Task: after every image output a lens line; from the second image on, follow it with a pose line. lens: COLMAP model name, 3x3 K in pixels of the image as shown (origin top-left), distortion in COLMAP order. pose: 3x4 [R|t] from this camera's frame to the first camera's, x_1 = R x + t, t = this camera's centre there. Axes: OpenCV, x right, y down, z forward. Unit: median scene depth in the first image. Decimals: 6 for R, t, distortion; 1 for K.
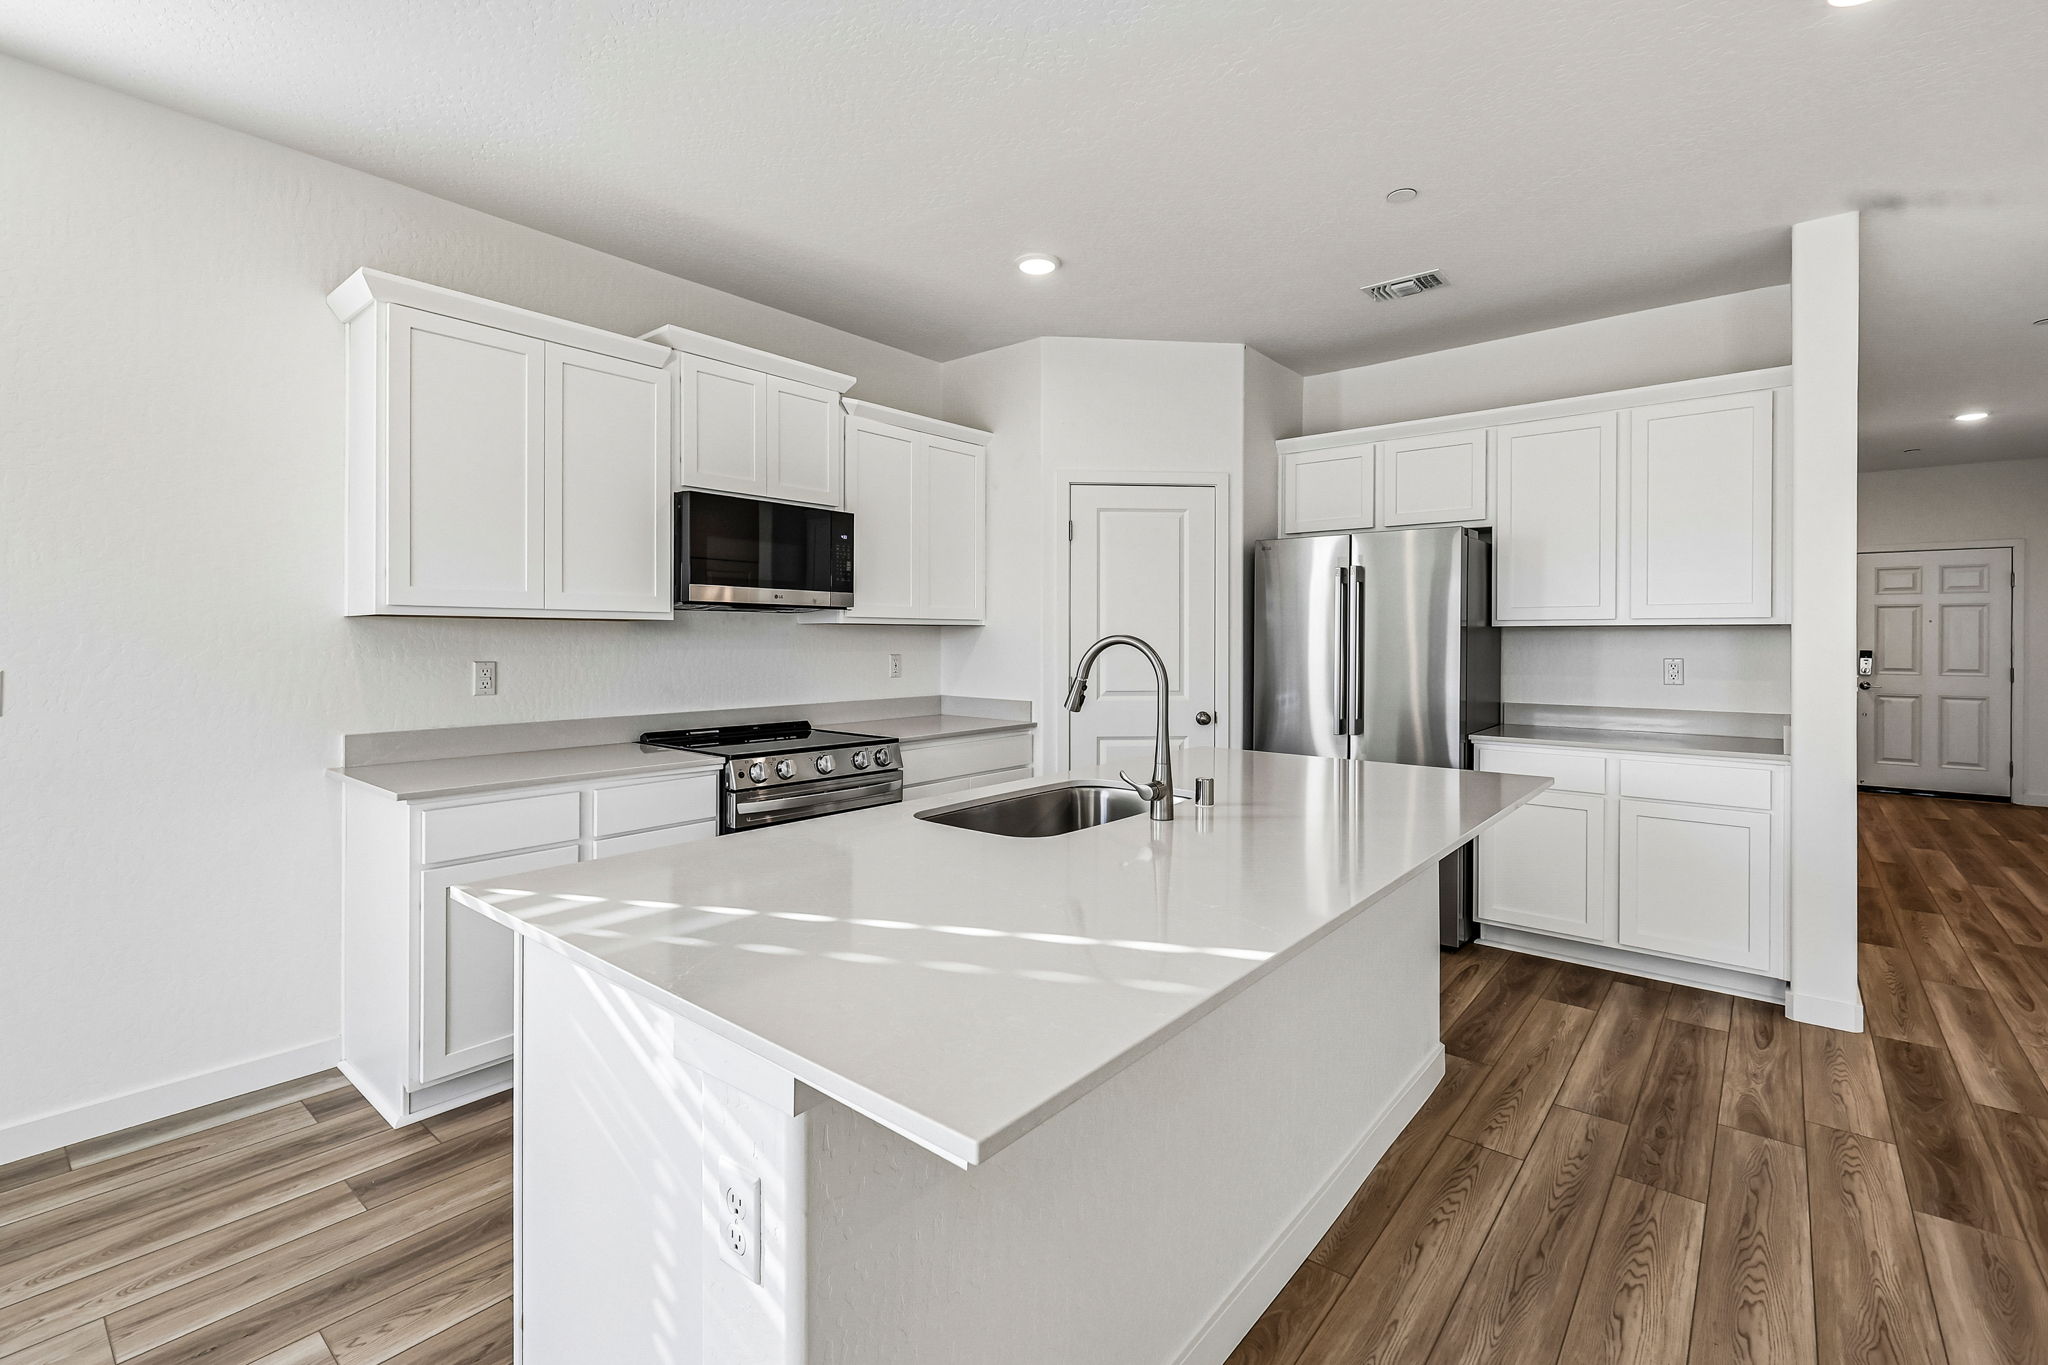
lens RADIAL K [[905.5, 0, 1015.1], [0, 905.5, 642.3], [0, 0, 1]] dist [0.000466, -0.000338]
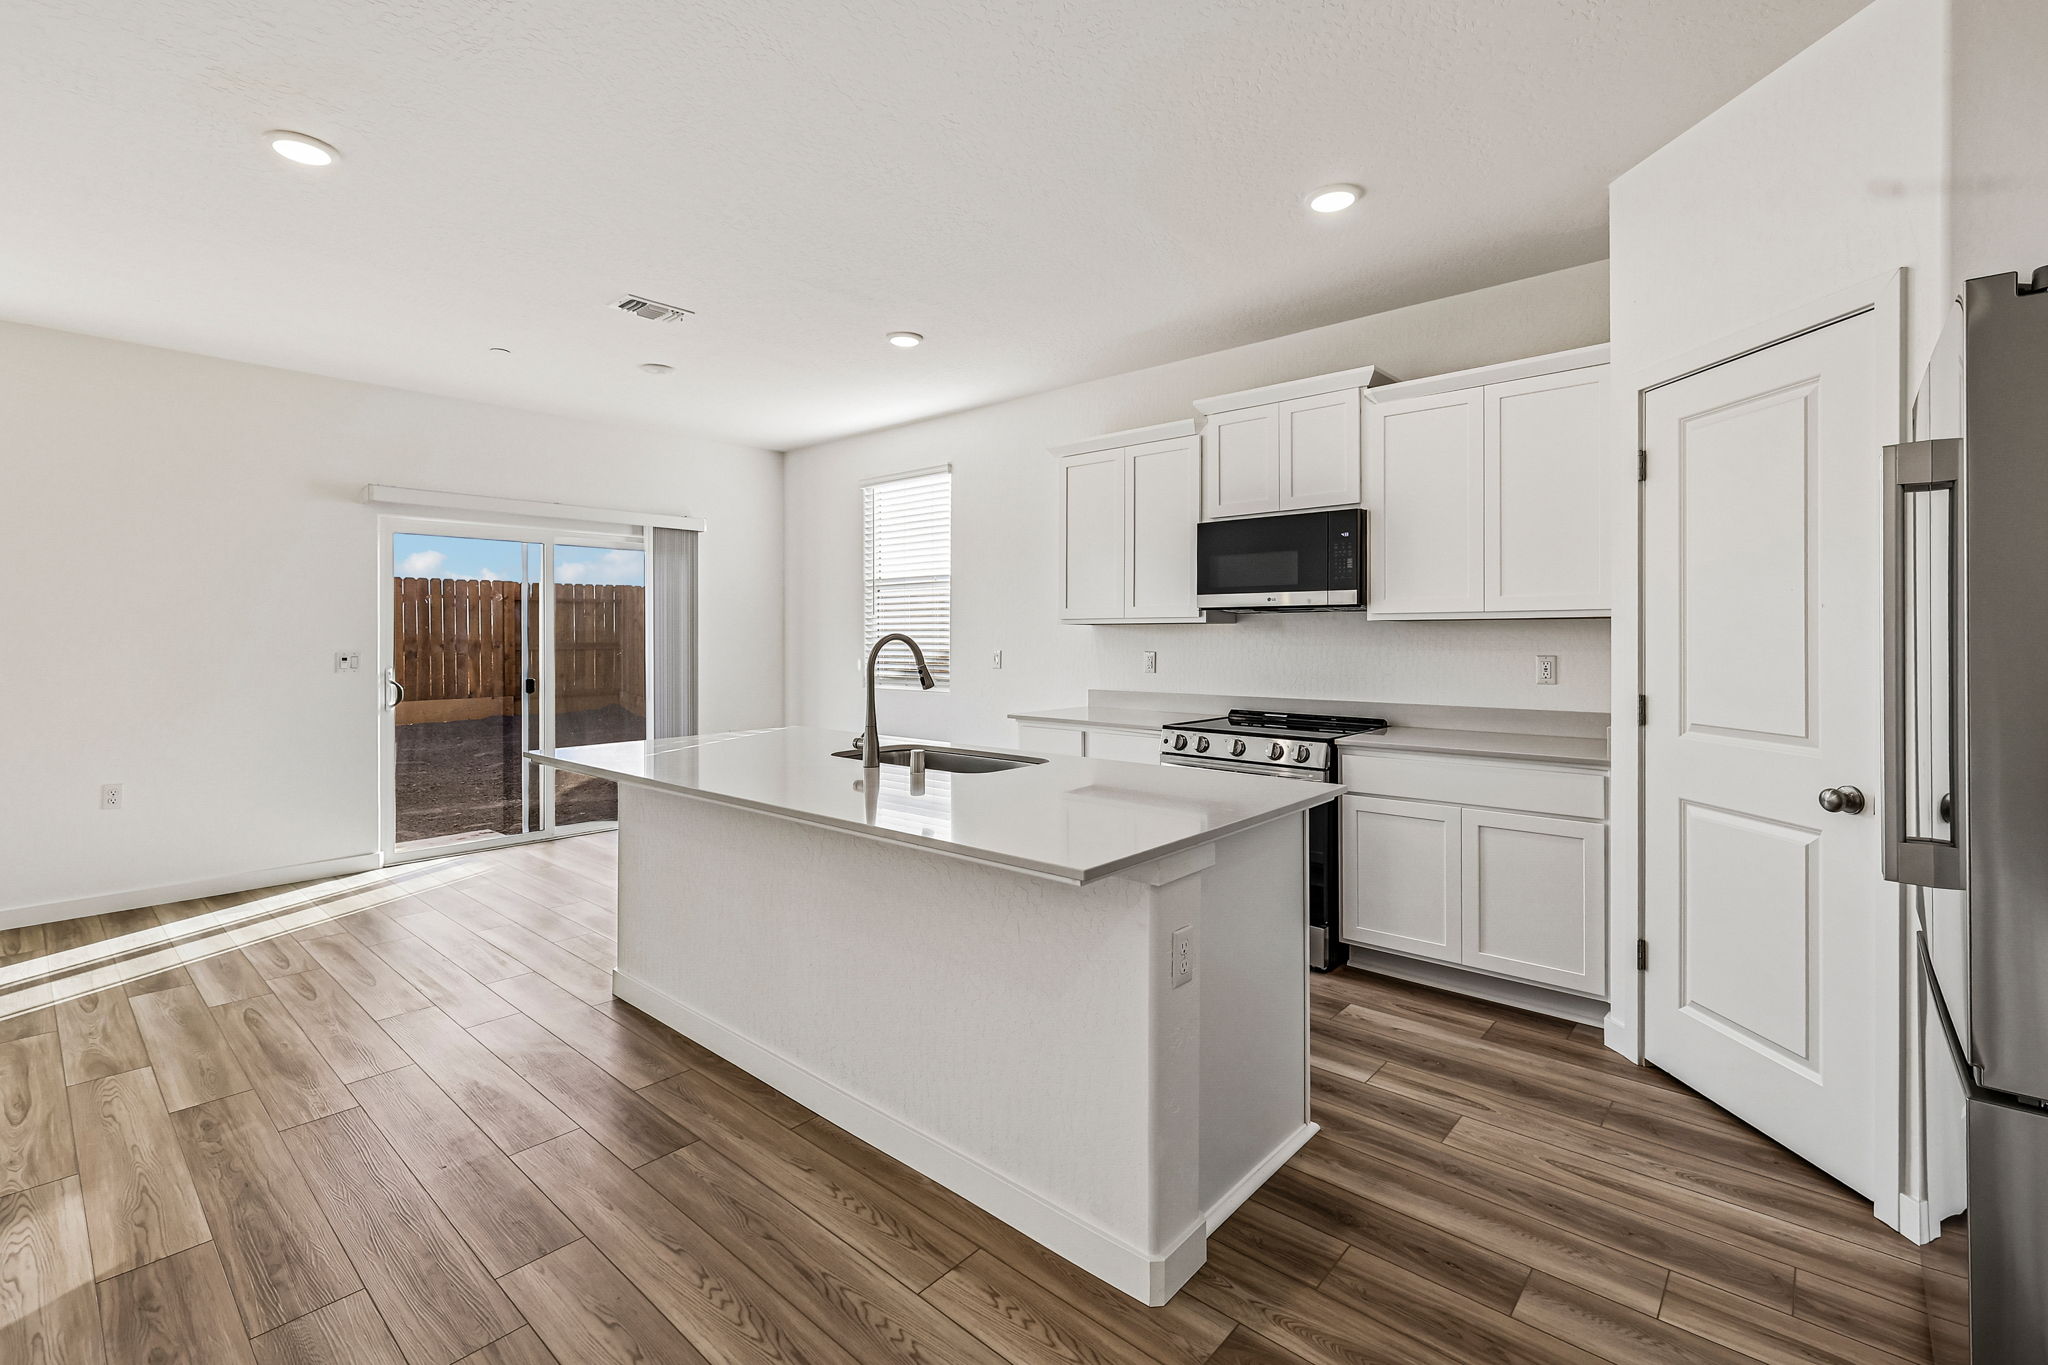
lens RADIAL K [[905.5, 0, 1003.4], [0, 905.5, 633.2], [0, 0, 1]] dist [0.000466, -0.000338]
pose [[-0.039797, -0.009245, -0.999165, 0.984025], [-0.006237, 0.999940, -0.009003, 0.003801], [0.999188, 0.005873, -0.039852, 0.804094]]
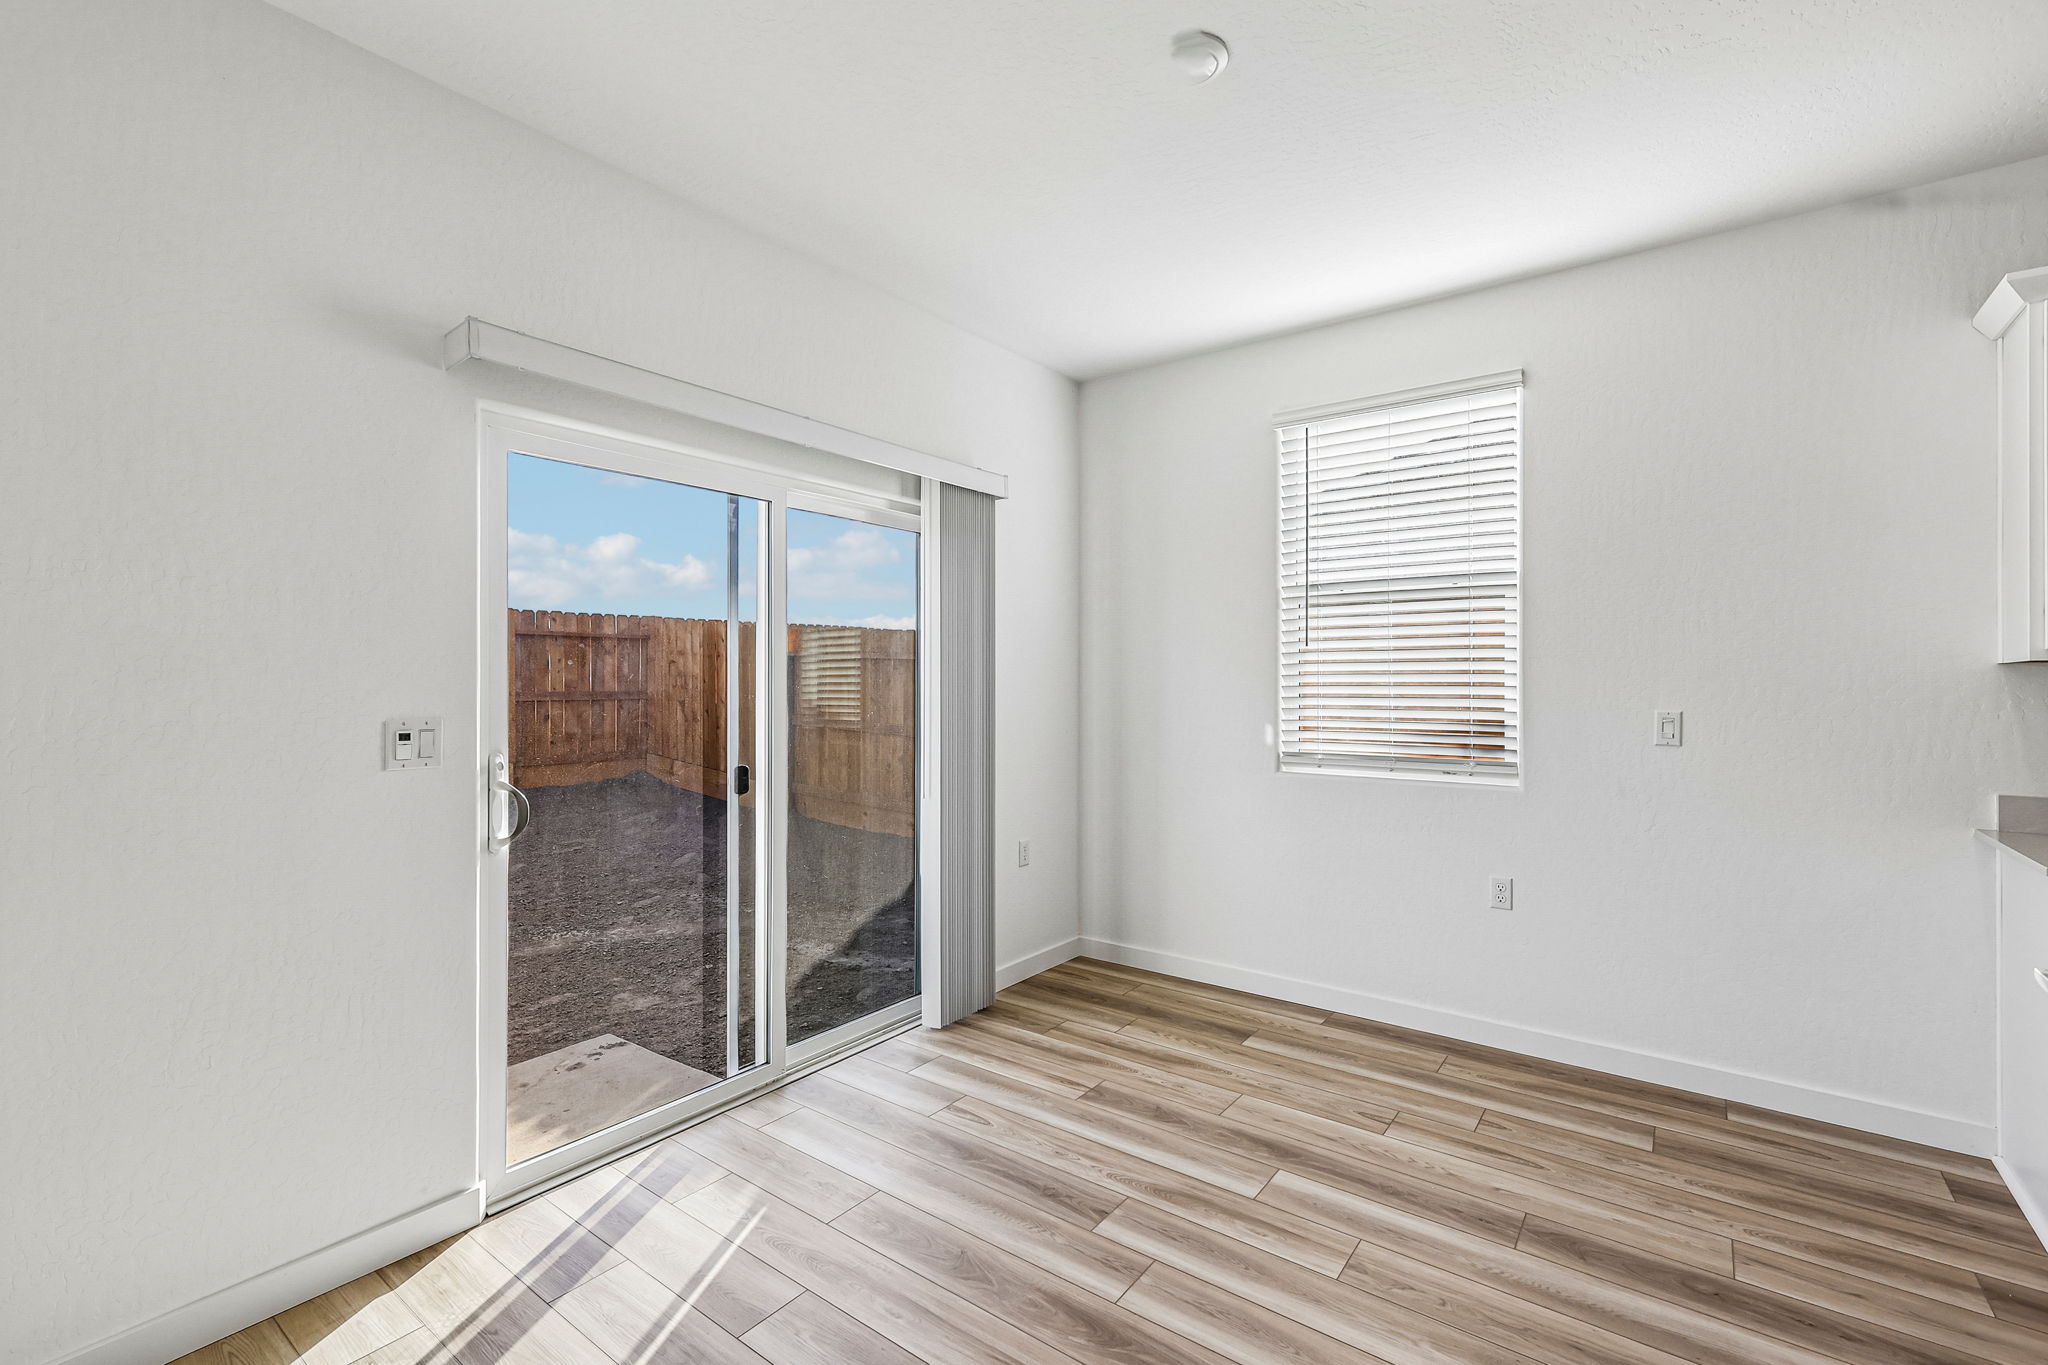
lens RADIAL K [[905.5, 0, 1015.4], [0, 905.5, 671.5], [0, 0, 1]] dist [0.000466, -0.000338]
pose [[0.047454, -0.014865, -0.998763, 0.103632], [-0.007697, 0.999854, -0.015247, 0.000909], [0.998844, 0.008411, 0.047333, -0.019841]]
